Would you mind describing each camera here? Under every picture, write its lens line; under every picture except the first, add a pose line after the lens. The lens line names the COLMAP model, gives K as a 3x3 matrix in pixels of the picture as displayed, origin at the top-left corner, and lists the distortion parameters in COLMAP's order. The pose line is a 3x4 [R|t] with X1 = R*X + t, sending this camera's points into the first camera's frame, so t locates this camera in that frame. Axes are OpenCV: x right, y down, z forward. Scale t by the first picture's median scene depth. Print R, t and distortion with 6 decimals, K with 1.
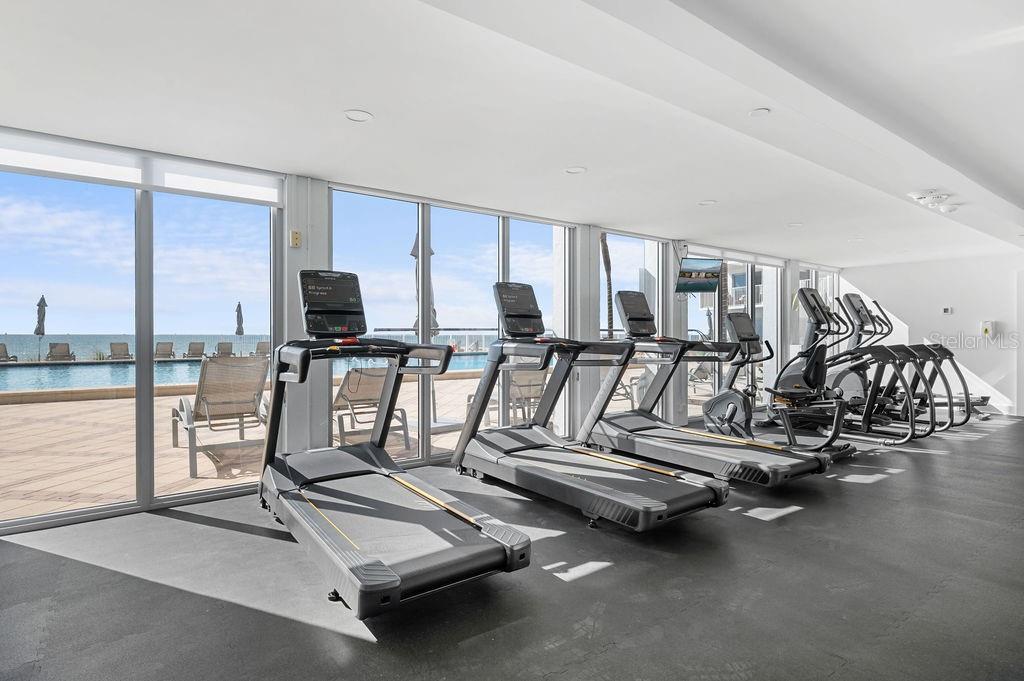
lens RADIAL K [[525.0, 0, 512.0], [0, 525.0, 340.5], [0, 0, 1]] dist [-0.001234, -0.000027]
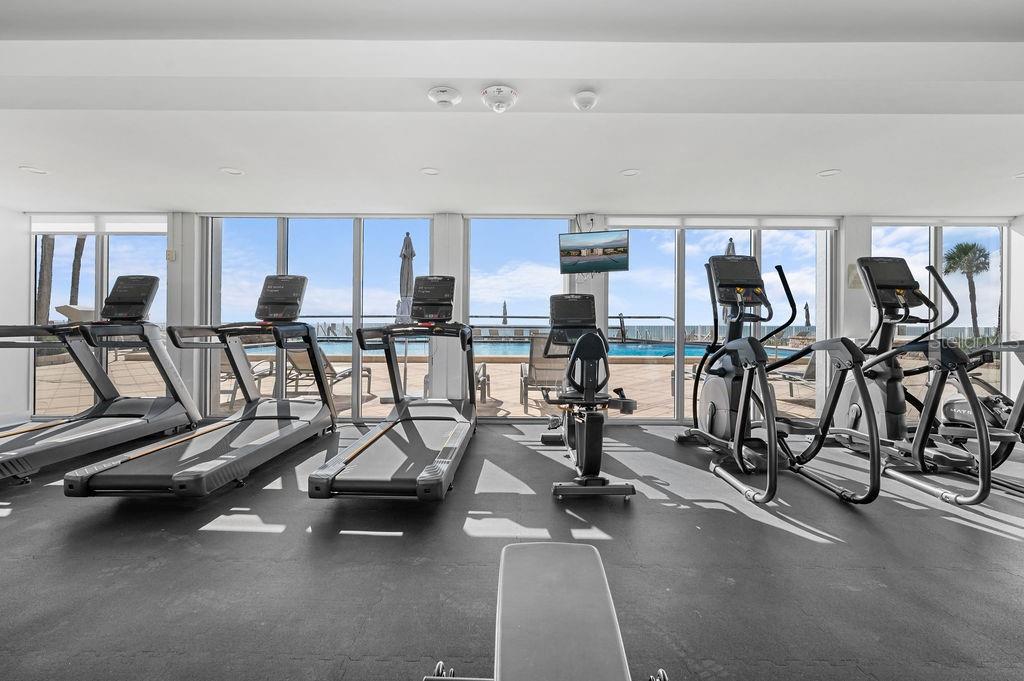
lens RADIAL K [[418.0, 0, 513.5], [0, 418.0, 322.1], [0, 0, 1]] dist [0.000449, 0.000023]
pose [[0.802148, 0.005212, -0.597103, 0.669024], [-0.011864, 0.999904, -0.007210, -0.003027], [0.597007, 0.012867, 0.802133, 0.375303]]
